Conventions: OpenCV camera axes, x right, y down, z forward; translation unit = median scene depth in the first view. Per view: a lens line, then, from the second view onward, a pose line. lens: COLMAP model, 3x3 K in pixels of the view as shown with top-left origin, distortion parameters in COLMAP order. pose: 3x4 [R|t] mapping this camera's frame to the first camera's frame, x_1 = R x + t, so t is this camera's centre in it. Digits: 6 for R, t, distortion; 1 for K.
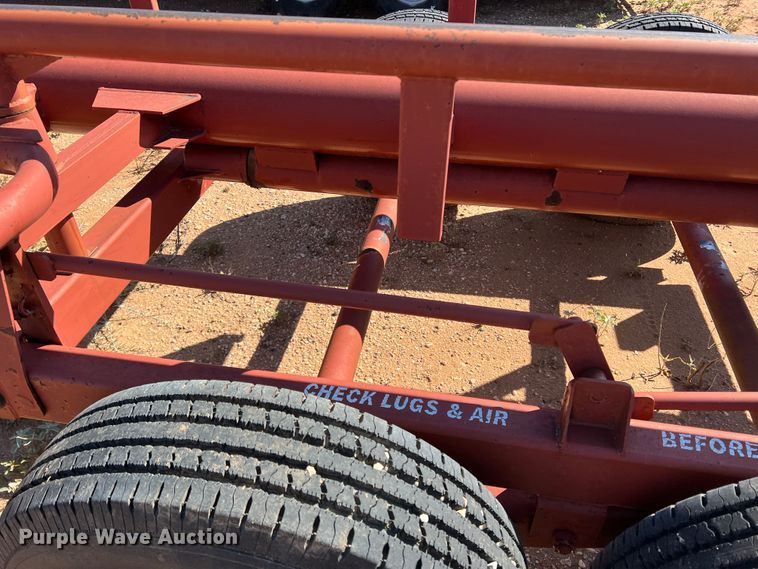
lens RADIAL K [[561.3, 0, 401.9], [0, 561.3, 273.0], [0, 0, 1]] dist [0.024484, -0.007760]
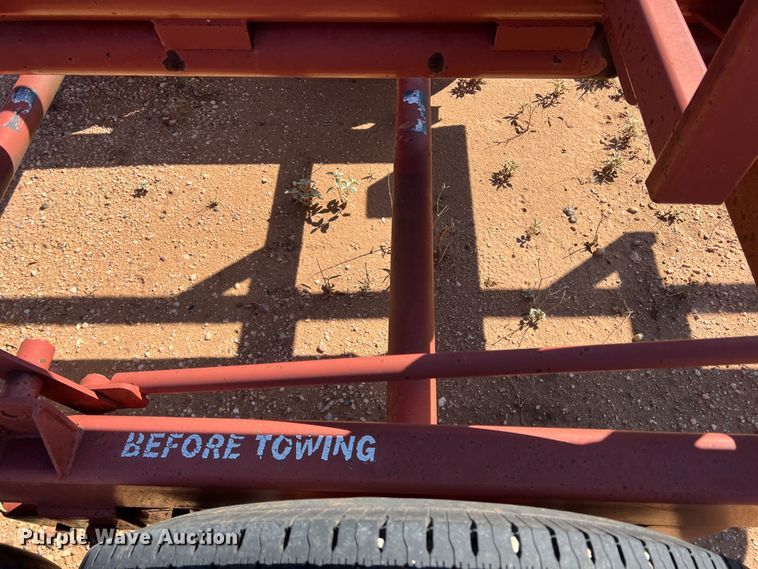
lens RADIAL K [[561.3, 0, 401.9], [0, 561.3, 273.0], [0, 0, 1]] dist [0.024484, -0.007760]
pose [[0.989631, -0.125037, 0.070680, 0.354368], [0.095075, 0.939122, 0.330166, -0.065107], [-0.107660, -0.320023, 0.941273, 0.133843]]
